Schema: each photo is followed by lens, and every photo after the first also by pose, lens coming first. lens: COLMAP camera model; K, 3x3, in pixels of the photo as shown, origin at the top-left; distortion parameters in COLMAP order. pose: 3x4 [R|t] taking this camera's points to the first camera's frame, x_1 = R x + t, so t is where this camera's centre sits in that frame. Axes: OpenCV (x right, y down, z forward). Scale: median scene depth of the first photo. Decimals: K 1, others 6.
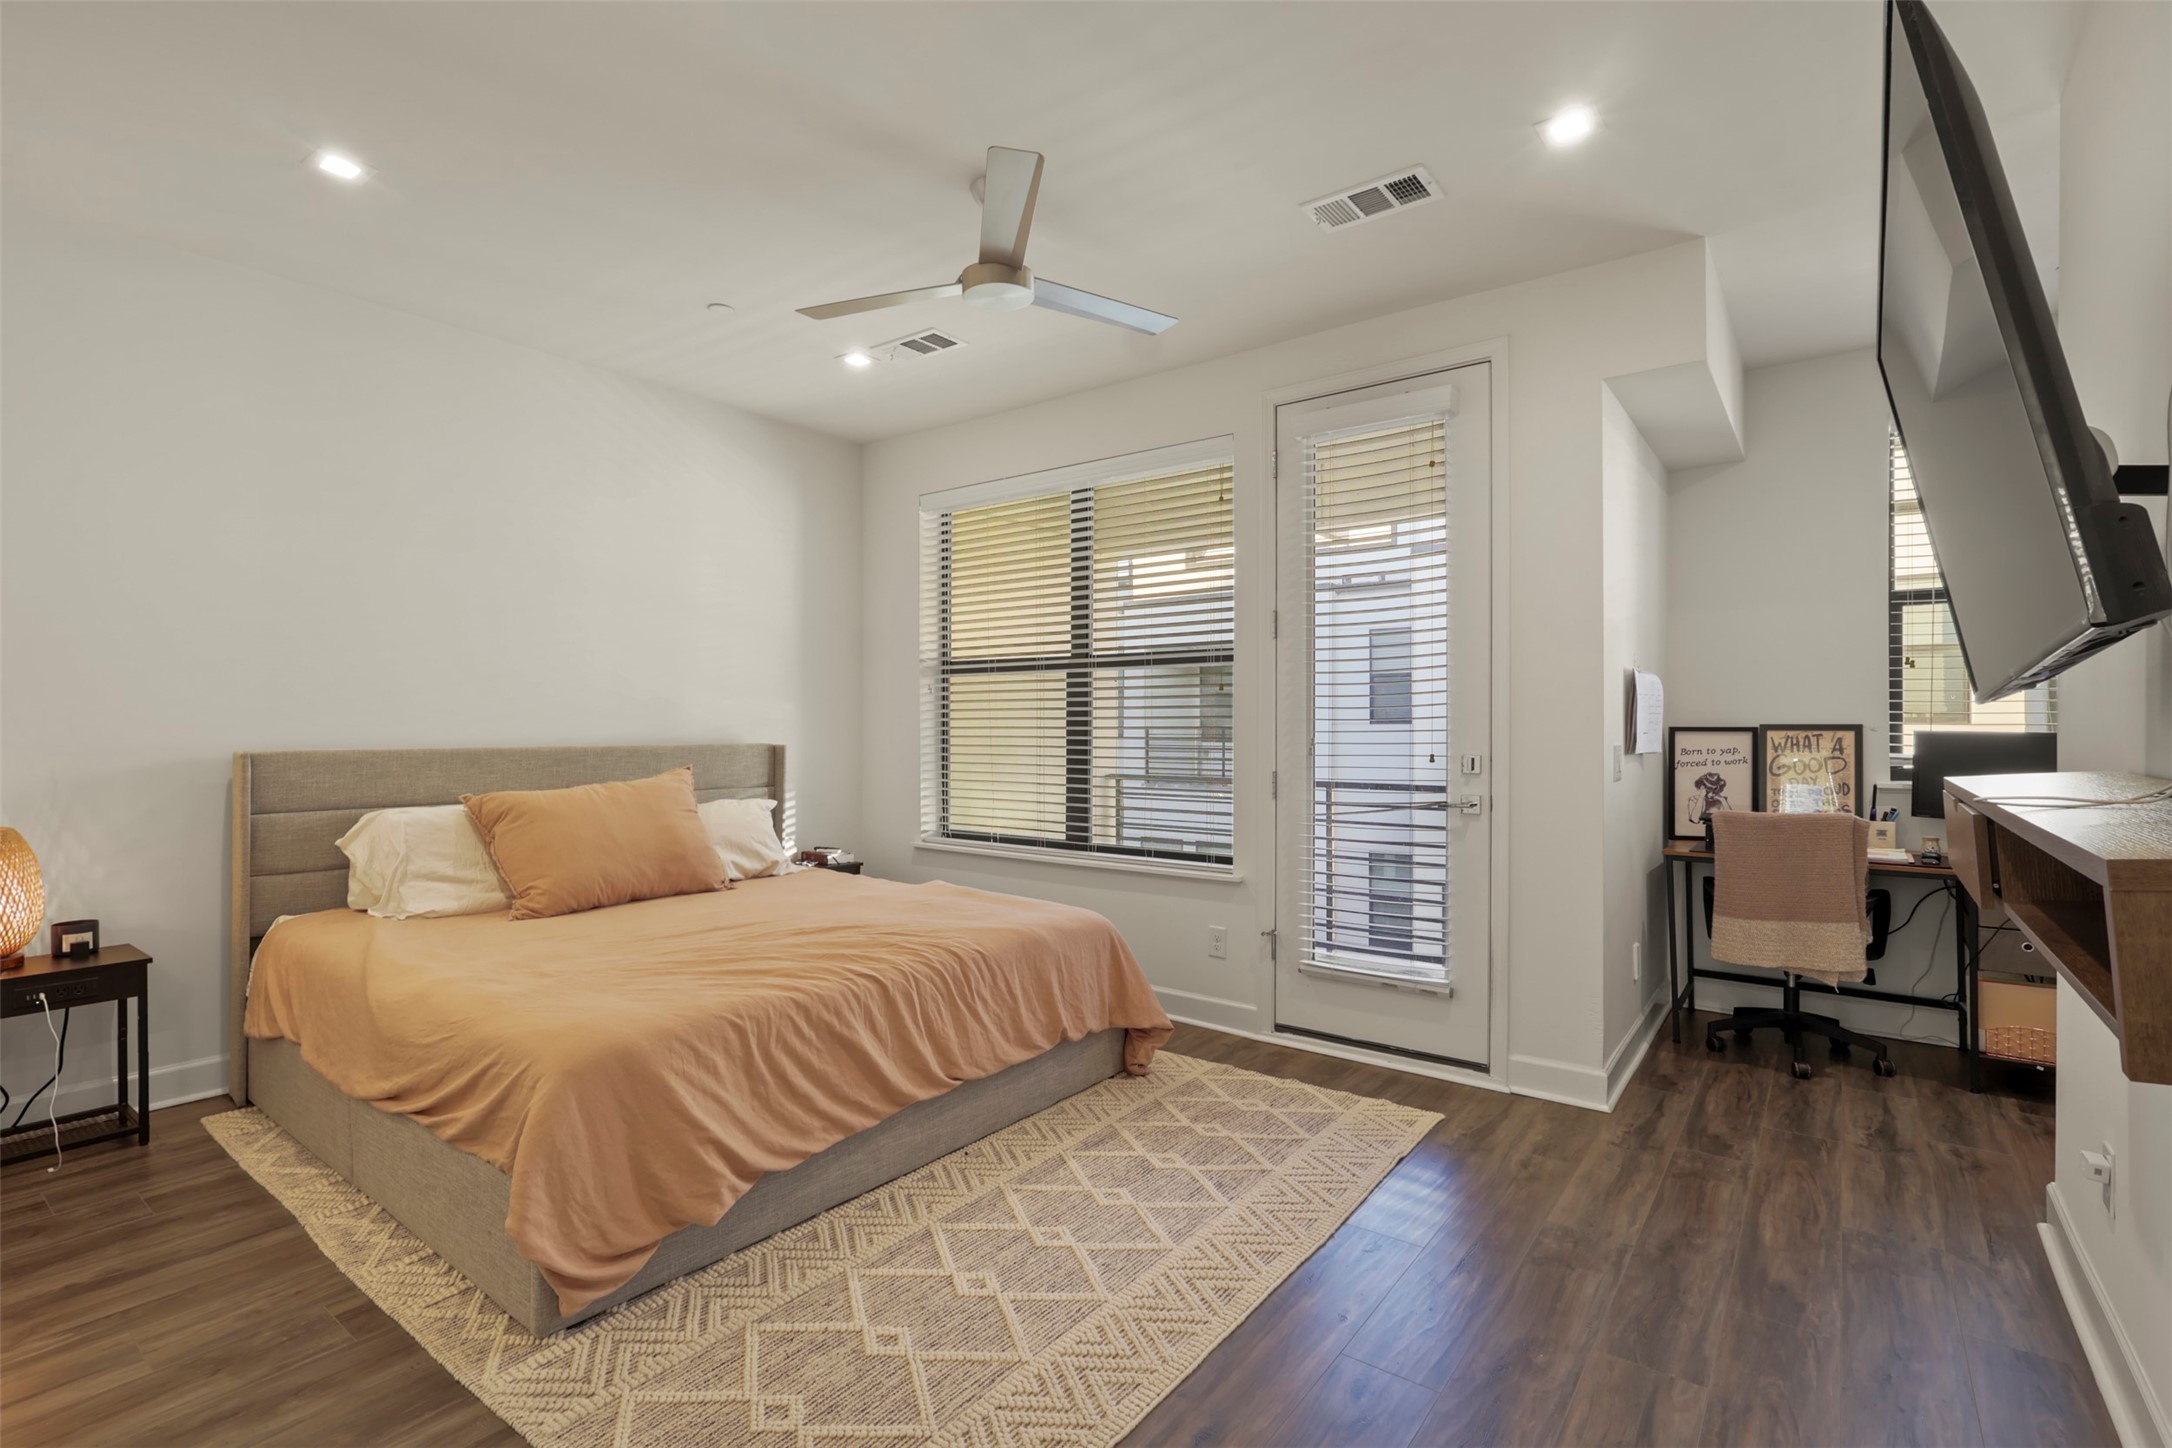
lens RADIAL K [[1007.4, 0, 1073.7], [0, 1007.4, 721.5], [0, 0, 1]] dist [-0.007781, 0.002112]
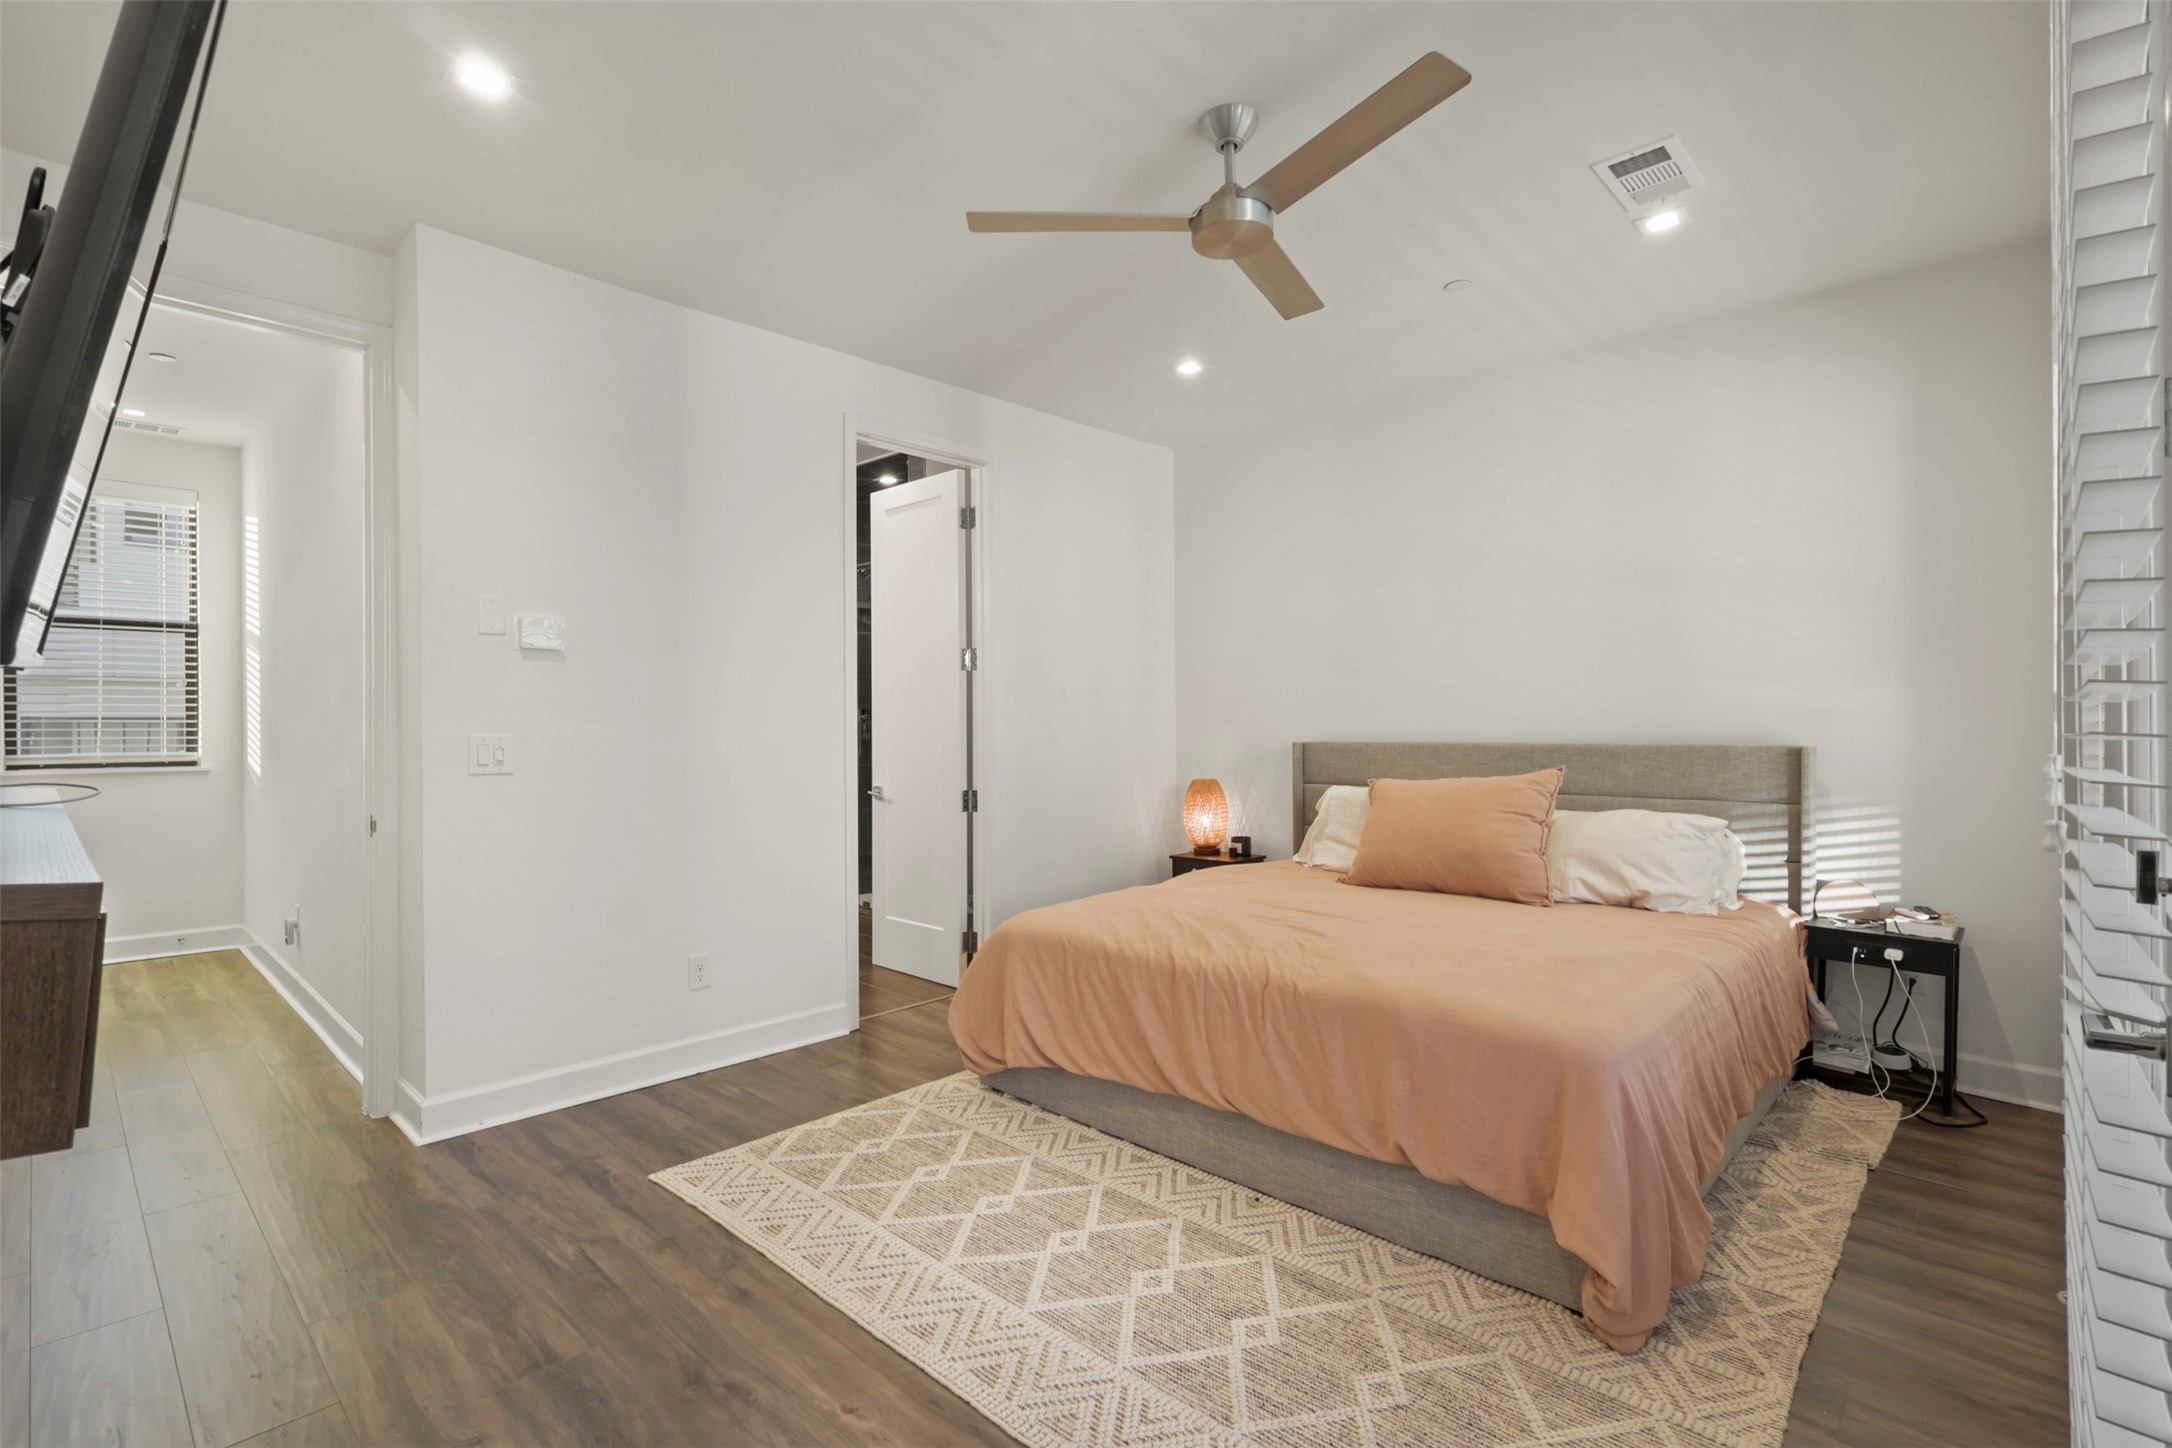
lens RADIAL K [[1007.4, 0, 1081.9], [0, 1007.4, 740.0], [0, 0, 1]] dist [-0.007781, 0.002112]
pose [[-0.112013, 0.016121, -0.993576, 0.702917], [0.010913, 0.999828, 0.014992, 0.002286], [0.993647, -0.009164, -0.112170, 0.832964]]
